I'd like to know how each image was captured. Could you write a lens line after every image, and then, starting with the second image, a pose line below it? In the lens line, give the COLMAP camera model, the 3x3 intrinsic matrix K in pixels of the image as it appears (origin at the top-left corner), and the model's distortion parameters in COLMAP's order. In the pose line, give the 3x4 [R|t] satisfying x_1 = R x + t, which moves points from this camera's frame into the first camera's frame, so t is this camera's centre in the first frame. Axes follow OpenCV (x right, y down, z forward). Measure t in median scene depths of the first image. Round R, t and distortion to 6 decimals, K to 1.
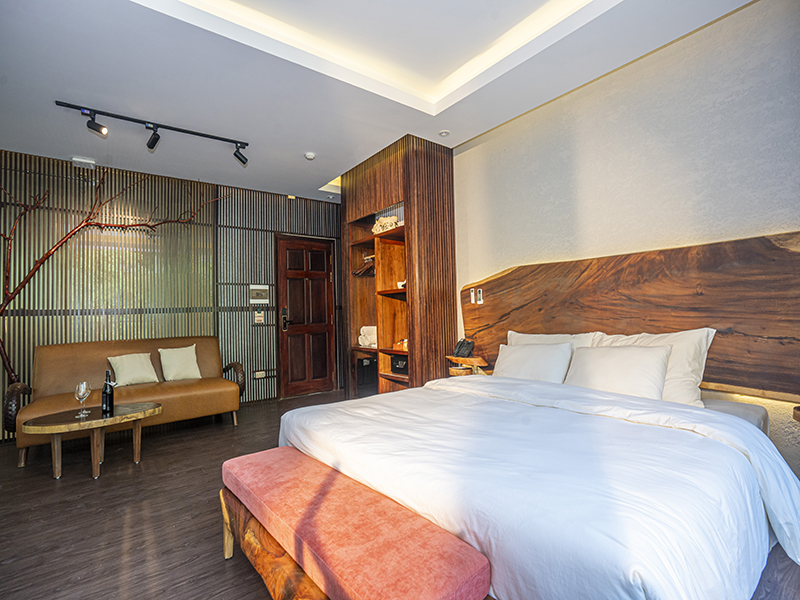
lens RADIAL K [[408.3, 0, 373.5], [0, 408.3, 304.0], [0, 0, 1]] dist [-0.044585, 0.000074]
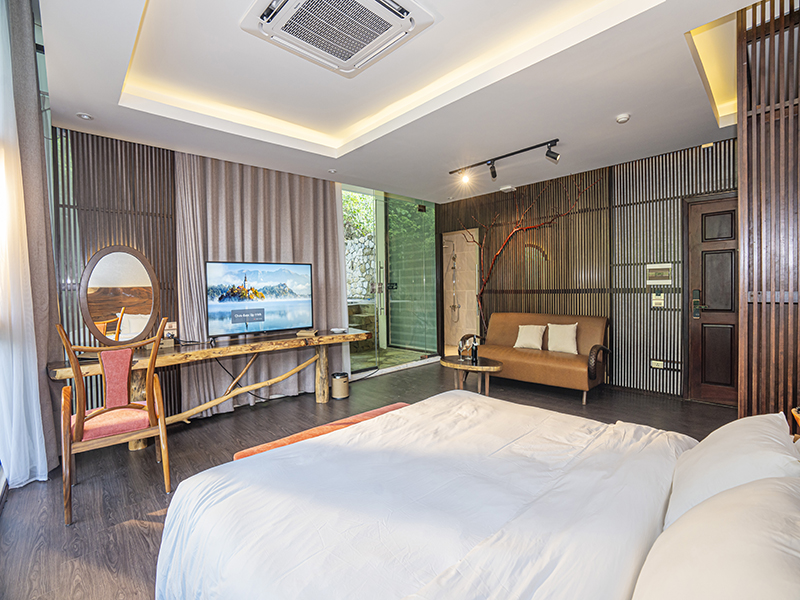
lens RADIAL K [[361.6, 0, 401.3], [0, 361.6, 290.4], [0, 0, 1]] dist [0.032879, 0.000010]
pose [[0.156149, 0.030289, -0.987269, 0.447889], [0.050728, 0.997965, 0.038641, -0.051104], [0.986430, -0.056116, 0.154295, 0.340281]]
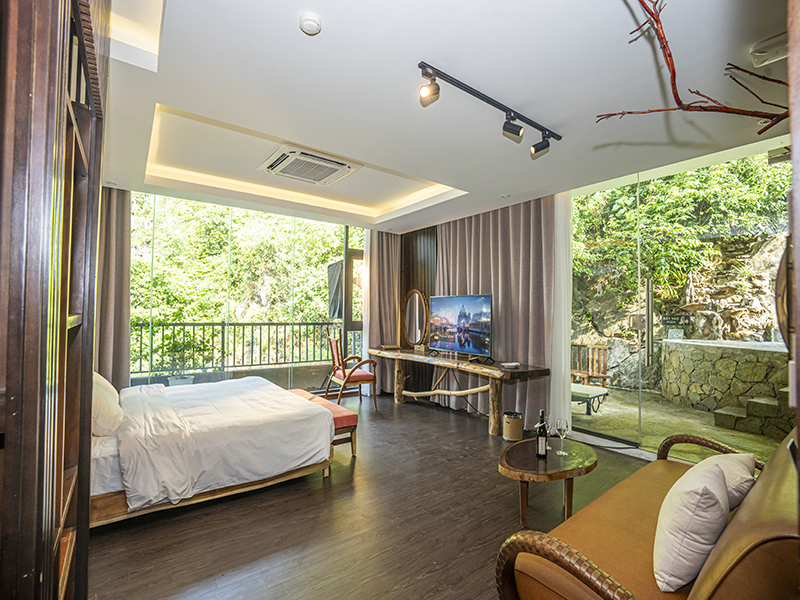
lens RADIAL K [[392.9, 0, 406.5], [0, 392.9, 297.2], [0, 0, 1]] dist [-0.066524, 0.031247]
pose [[-0.996267, 0.007495, -0.085995, -0.190525], [0.012721, 0.998094, -0.060391, -0.028642], [0.085378, -0.061259, -0.994464, 1.243800]]
